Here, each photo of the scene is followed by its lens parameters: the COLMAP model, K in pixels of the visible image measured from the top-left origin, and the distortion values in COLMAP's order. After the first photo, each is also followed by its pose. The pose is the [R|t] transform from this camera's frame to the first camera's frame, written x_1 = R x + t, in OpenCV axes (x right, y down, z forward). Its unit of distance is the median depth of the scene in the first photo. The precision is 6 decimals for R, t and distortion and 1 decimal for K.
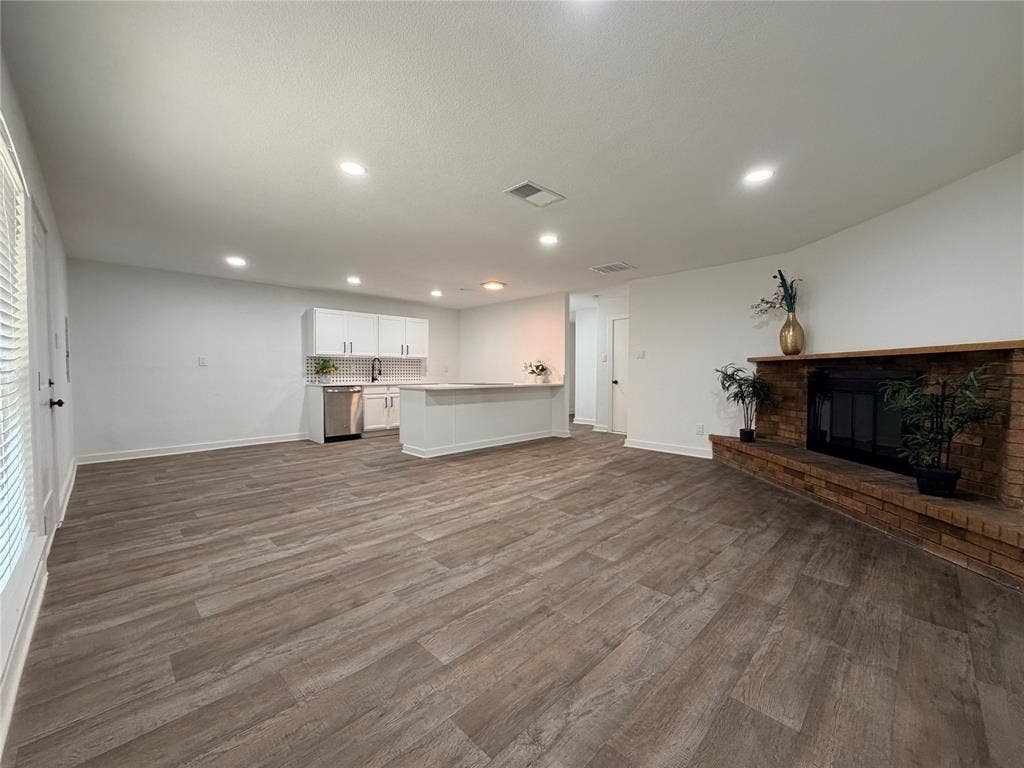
lens RADIAL K [[410.2, 0, 509.1], [0, 410.2, 383.7], [0, 0, 1]] dist [0.000390, -0.000145]
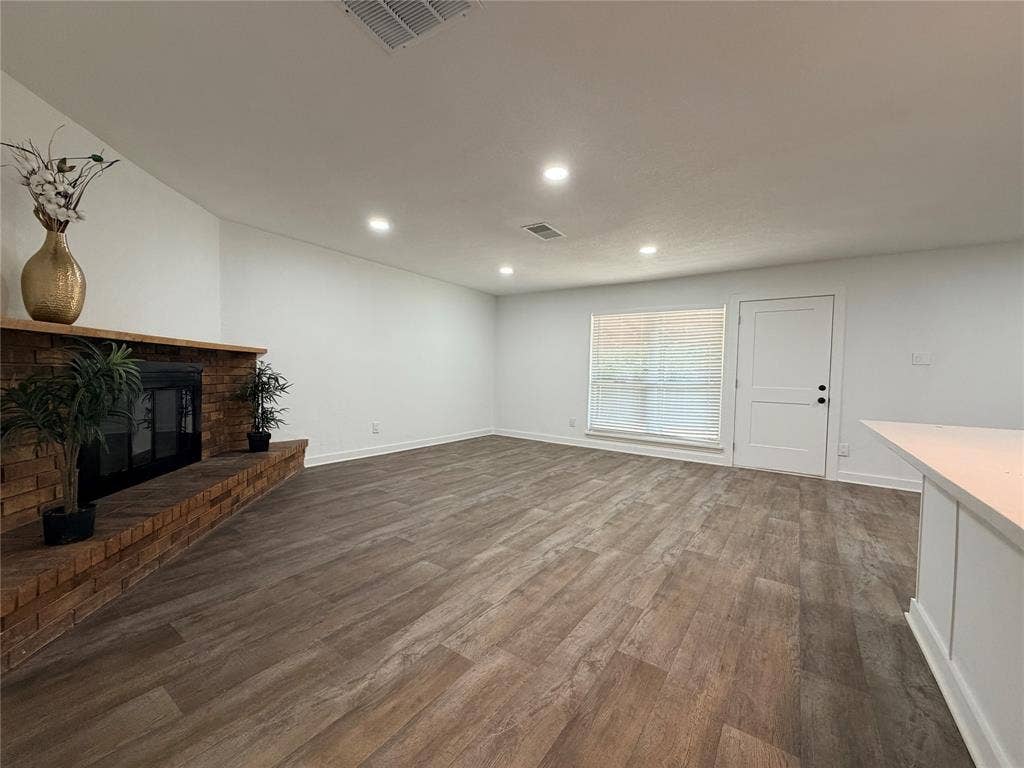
lens RADIAL K [[410.2, 0, 509.1], [0, 410.2, 383.7], [0, 0, 1]] dist [0.000390, -0.000145]
pose [[-0.984251, -0.022152, -0.175385, 0.298886], [-0.032176, 0.997994, 0.054519, -0.050240], [0.173826, 0.059304, -0.982989, 1.774068]]
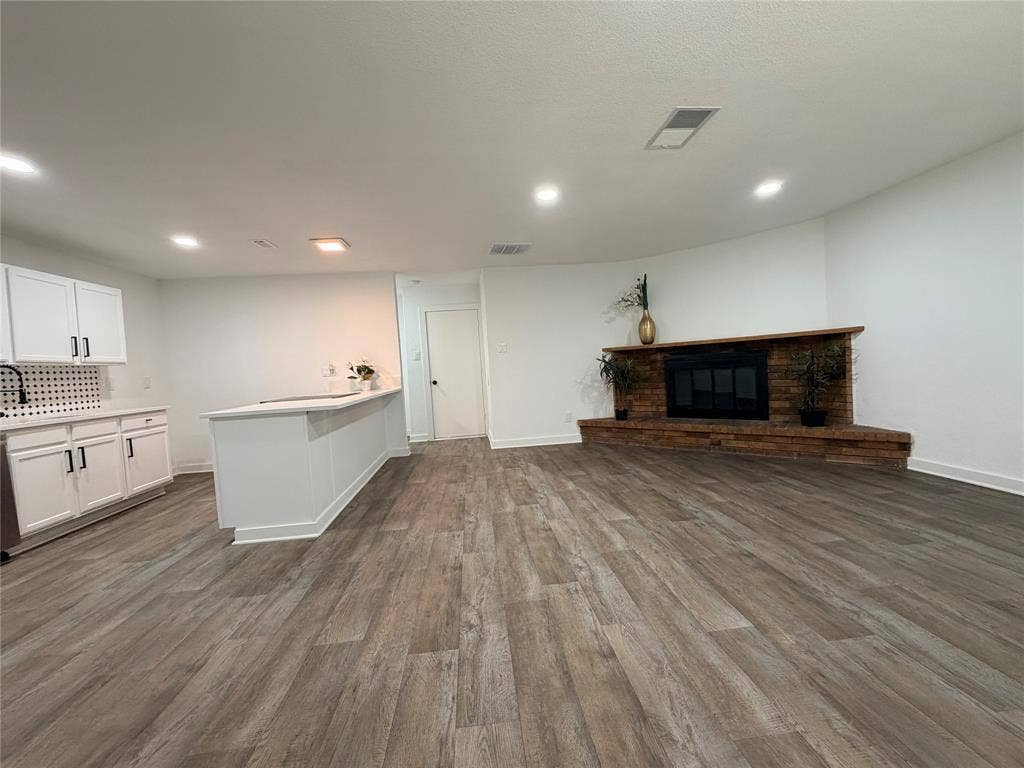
lens RADIAL K [[410.2, 0, 509.1], [0, 410.2, 383.7], [0, 0, 1]] dist [0.000390, -0.000145]
pose [[0.631815, -0.071700, 0.771796, -0.621065], [0.083522, 0.996213, 0.024175, -0.018266], [-0.770606, 0.049187, 0.635410, 0.616497]]
